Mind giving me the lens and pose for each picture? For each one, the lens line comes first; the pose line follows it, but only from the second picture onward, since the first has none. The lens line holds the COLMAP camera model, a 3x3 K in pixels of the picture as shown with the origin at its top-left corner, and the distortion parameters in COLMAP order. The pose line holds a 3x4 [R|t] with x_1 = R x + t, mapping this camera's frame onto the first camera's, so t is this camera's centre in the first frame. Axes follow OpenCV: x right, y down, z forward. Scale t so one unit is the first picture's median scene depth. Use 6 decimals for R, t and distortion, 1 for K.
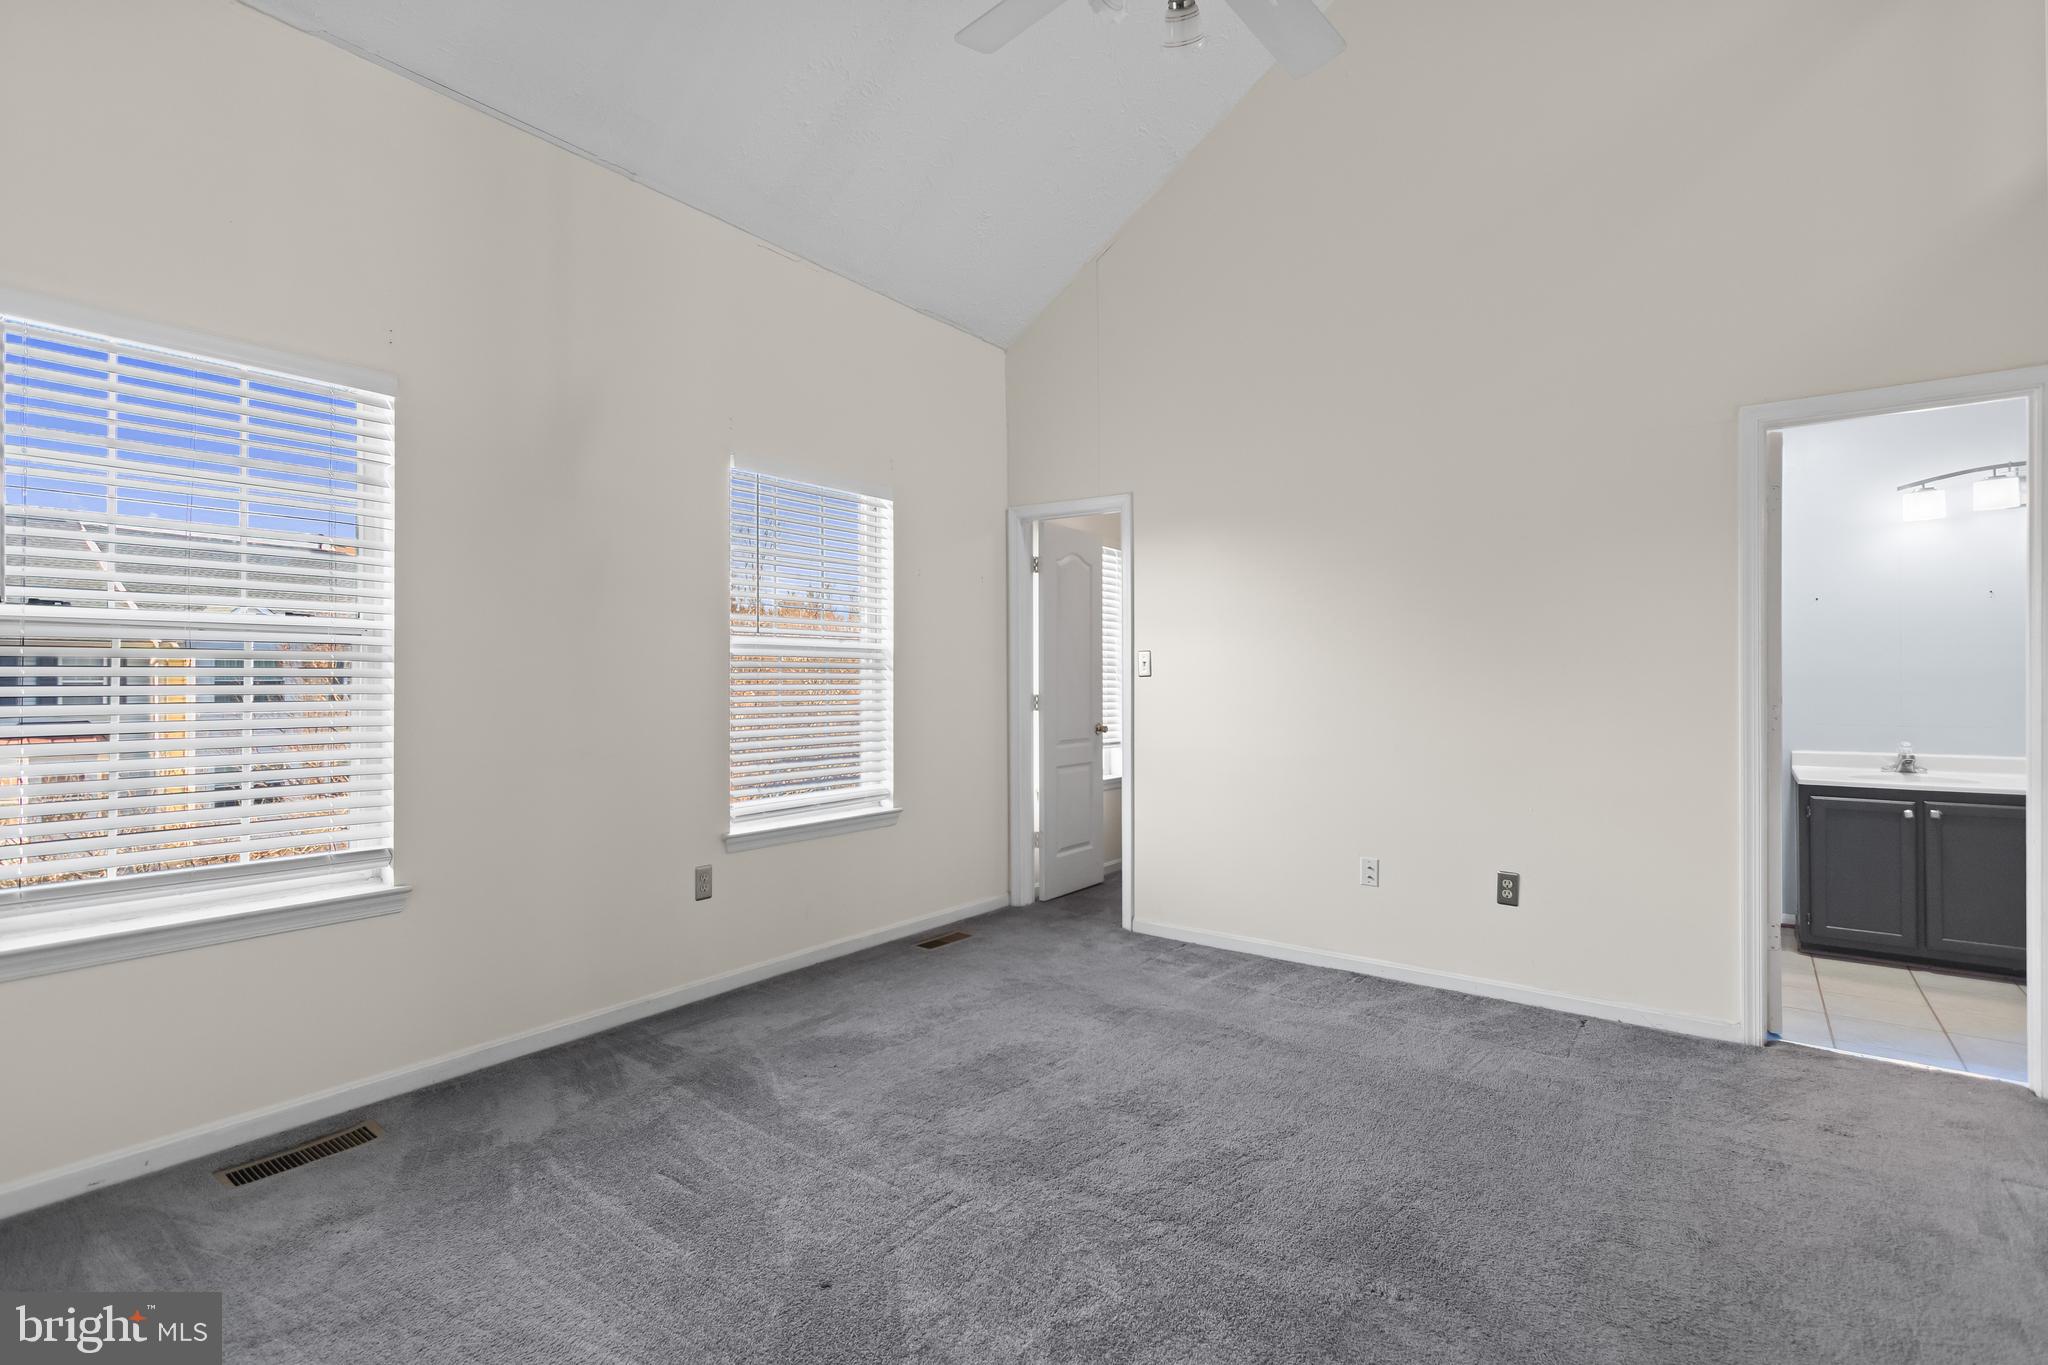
lens RADIAL K [[944.3, 0, 1013.4], [0, 944.3, 671.4], [0, 0, 1]] dist [0.010589, -0.004685]
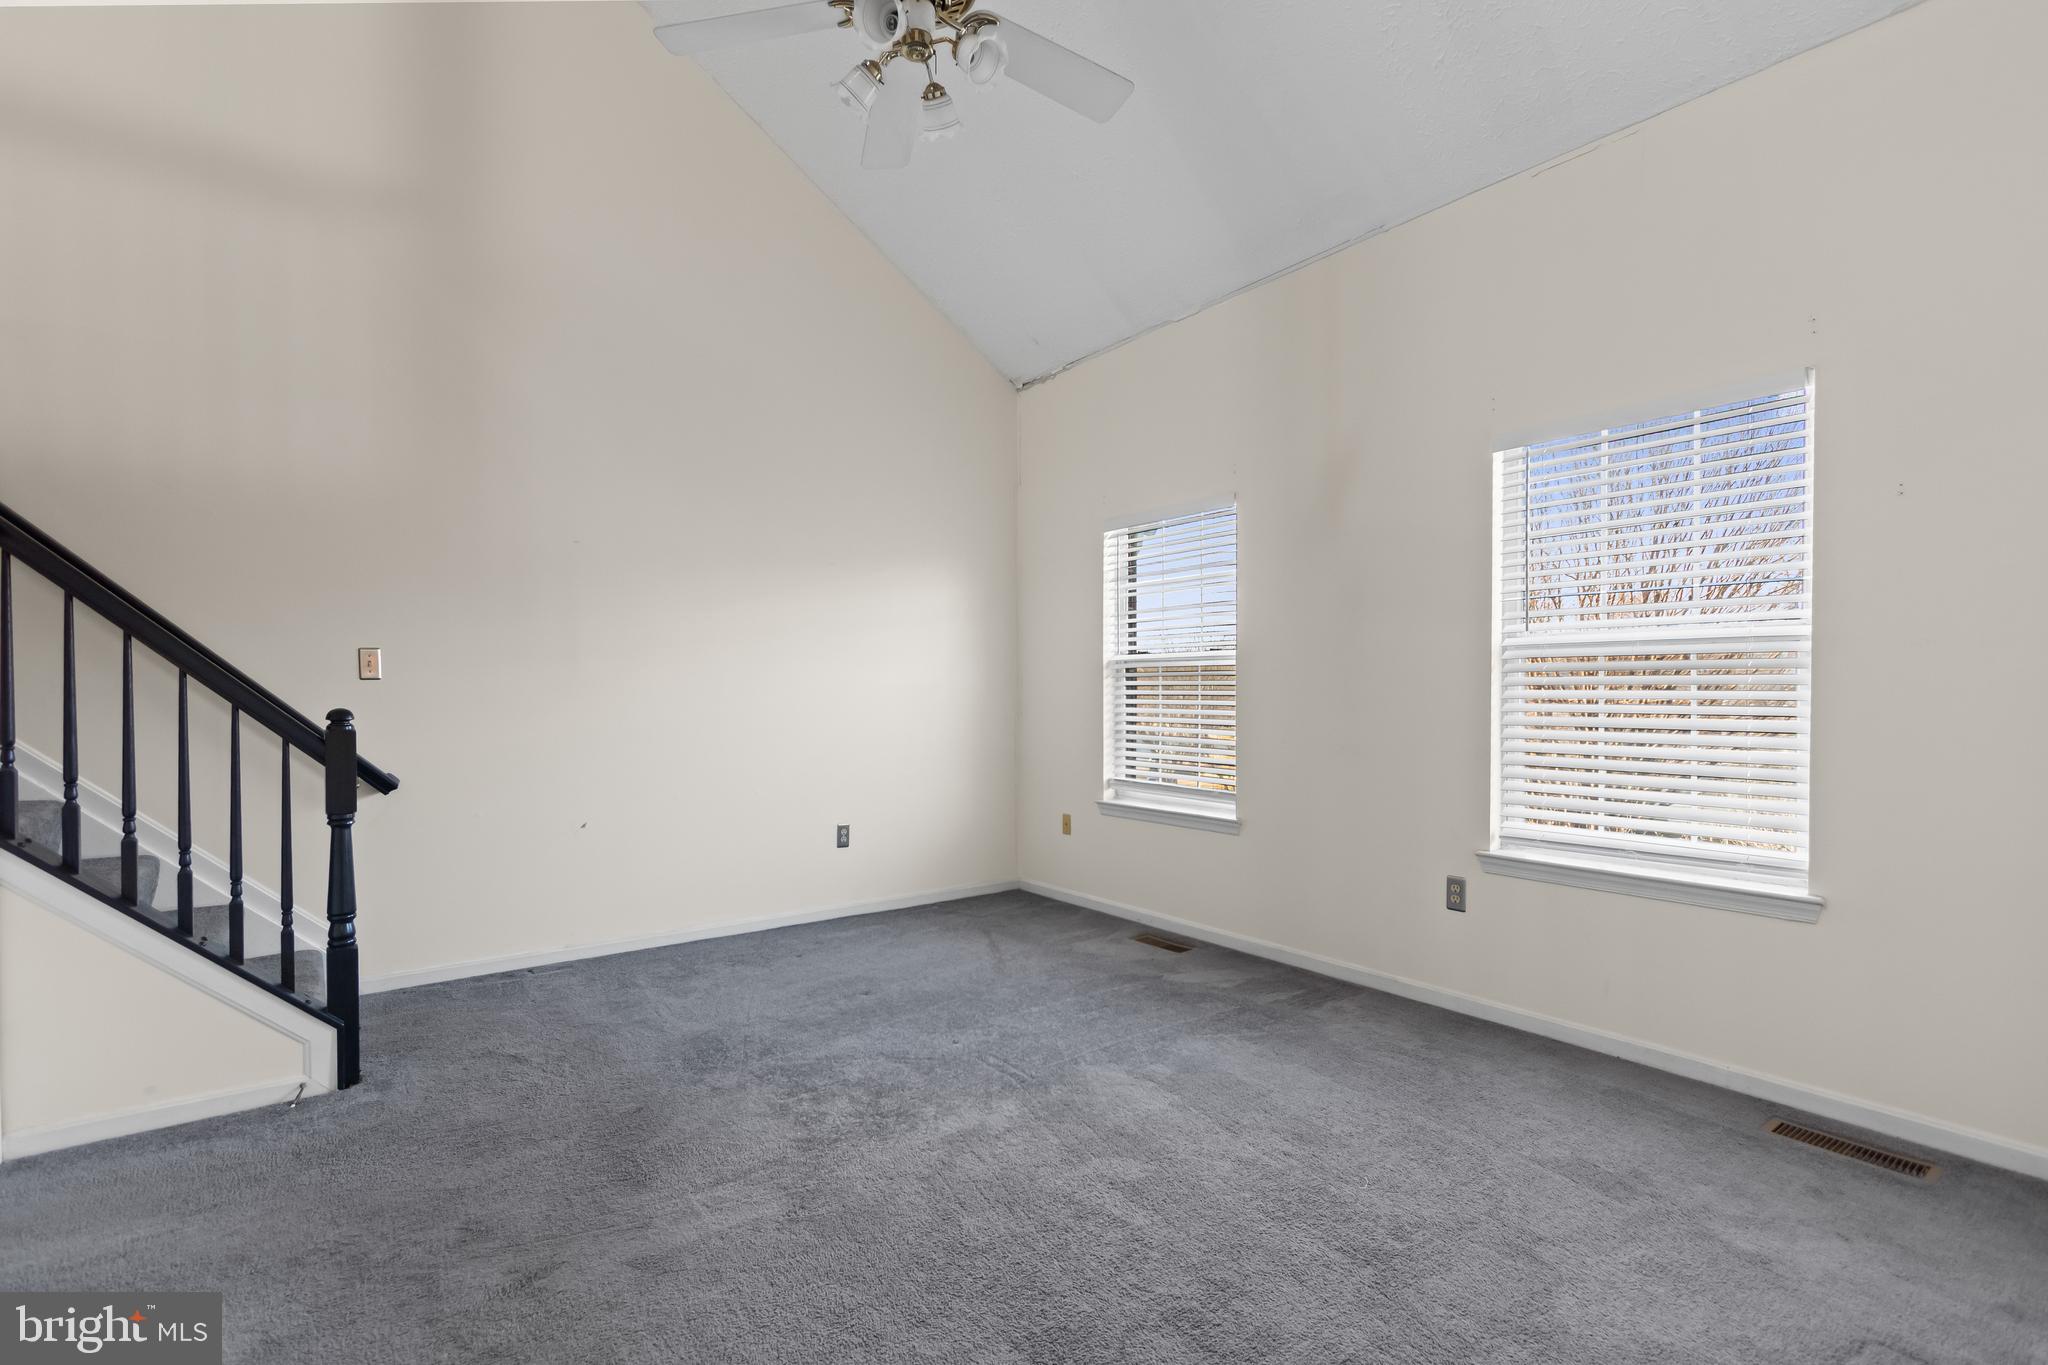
lens RADIAL K [[944.3, 0, 1019.5], [0, 944.3, 692.9], [0, 0, 1]] dist [0.010589, -0.004685]
pose [[-0.272926, 0.013219, -0.961944, 0.788259], [0.017590, 0.999807, 0.008748, -0.000382], [0.961874, -0.014532, -0.273106, 0.894284]]
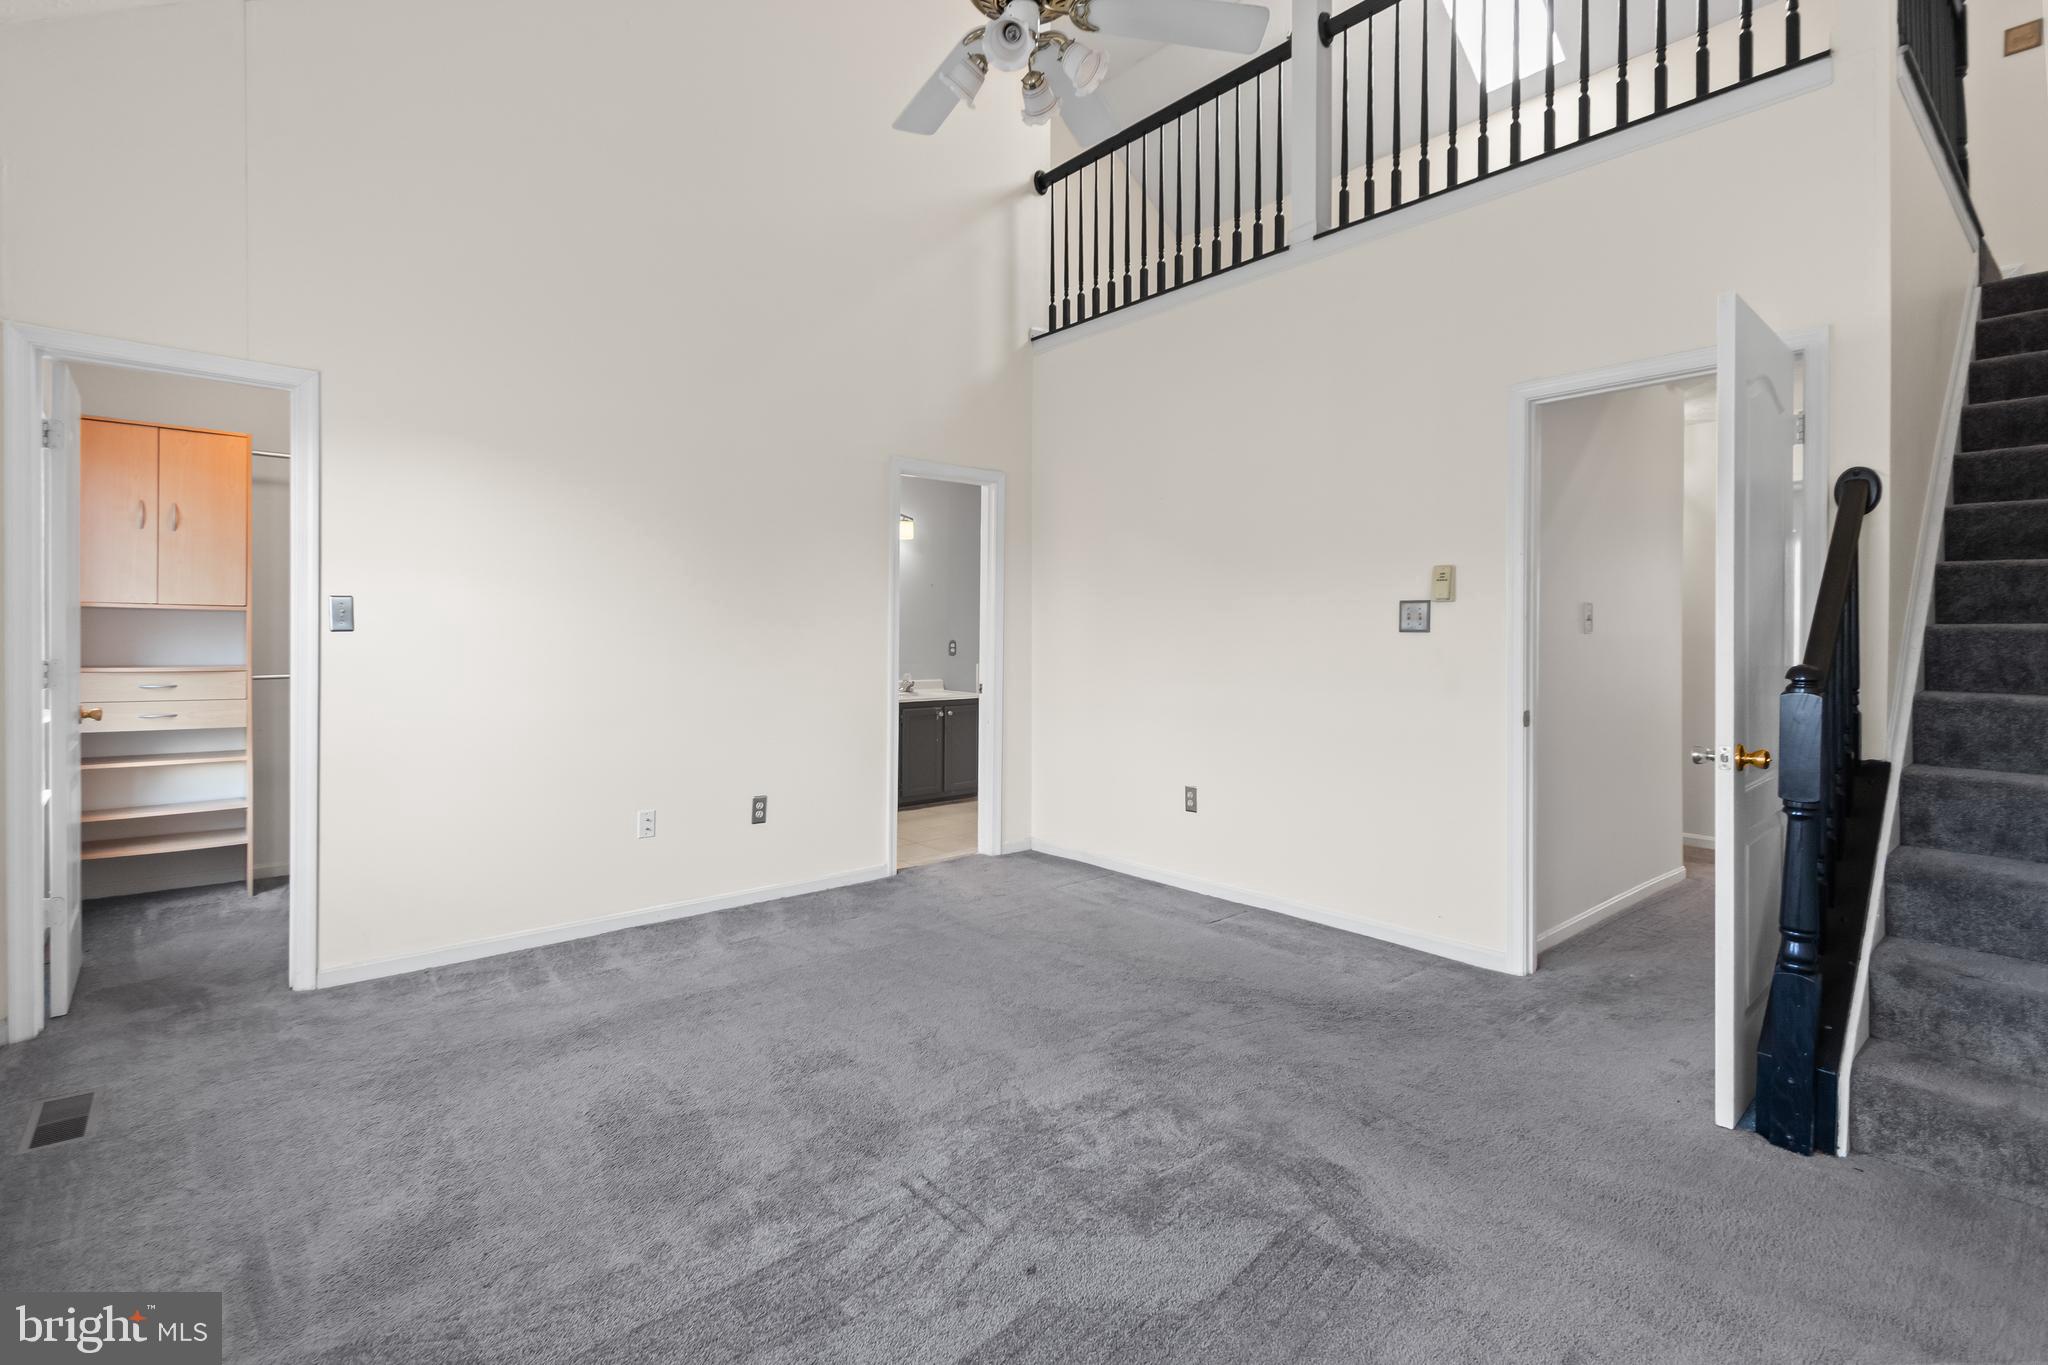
lens RADIAL K [[944.3, 0, 1027.9], [0, 944.3, 633.6], [0, 0, 1]] dist [0.010589, -0.004685]
pose [[0.211808, -0.002806, 0.977307, -0.641059], [-0.012373, 0.999908, 0.005552, -0.007445], [-0.977233, -0.013269, 0.211754, 0.448264]]
